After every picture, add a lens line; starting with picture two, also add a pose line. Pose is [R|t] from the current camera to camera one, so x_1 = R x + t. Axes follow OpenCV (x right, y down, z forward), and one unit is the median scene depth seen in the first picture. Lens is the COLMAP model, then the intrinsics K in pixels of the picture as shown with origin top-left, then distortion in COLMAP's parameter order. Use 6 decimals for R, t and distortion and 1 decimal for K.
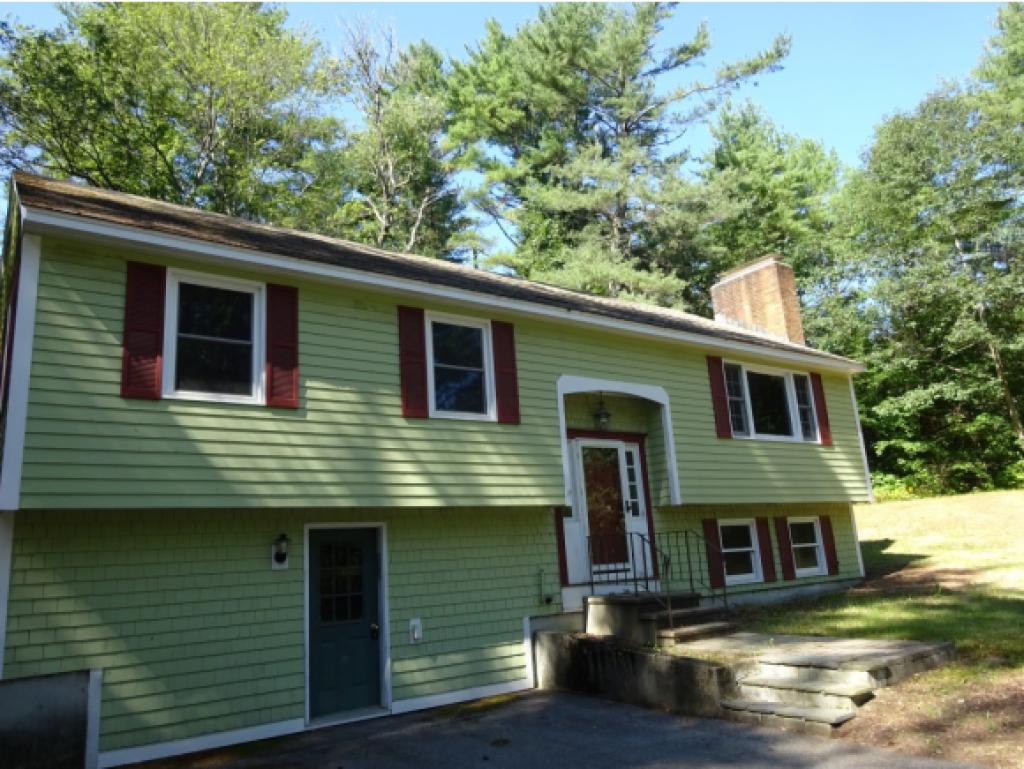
lens RADIAL K [[749.9, 0, 512.0], [0, 749.9, 384.5], [0, 0, 1]] dist [-0.003394, 0.002105]
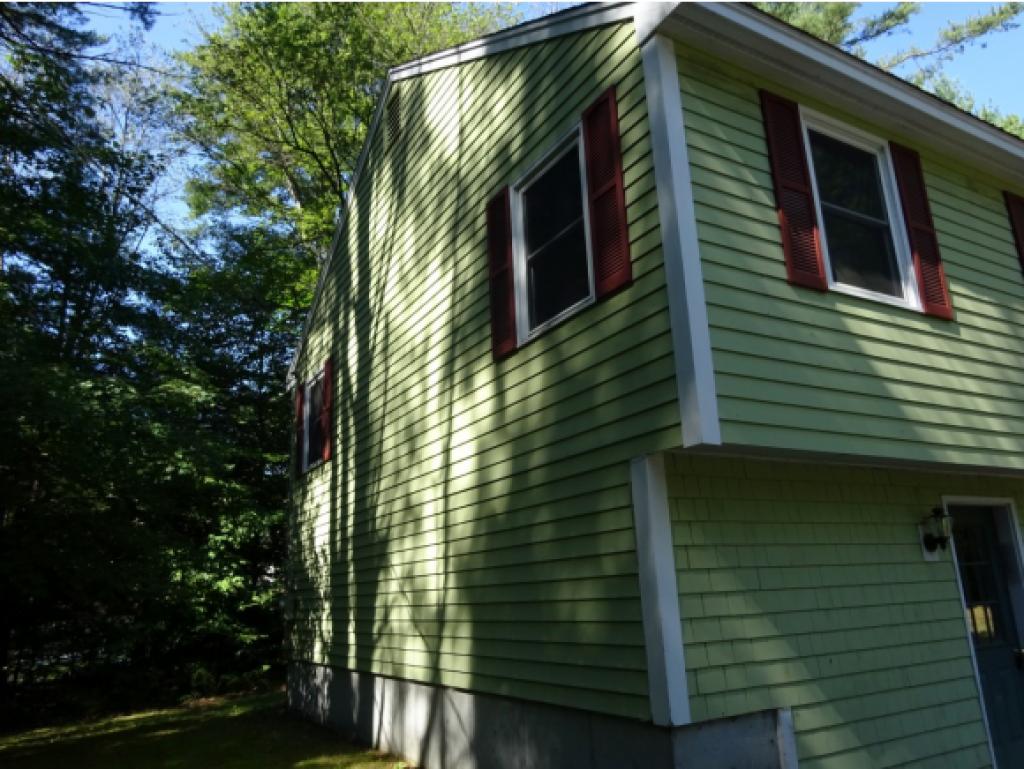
lens RADIAL K [[749.9, 0, 512.0], [0, 749.9, 384.5], [0, 0, 1]] dist [-0.003394, 0.002105]
pose [[0.994242, -0.003295, -0.107107, -0.641956], [0.000515, 0.999663, -0.025967, 0.112192], [0.107156, 0.025762, 0.993908, 0.309164]]
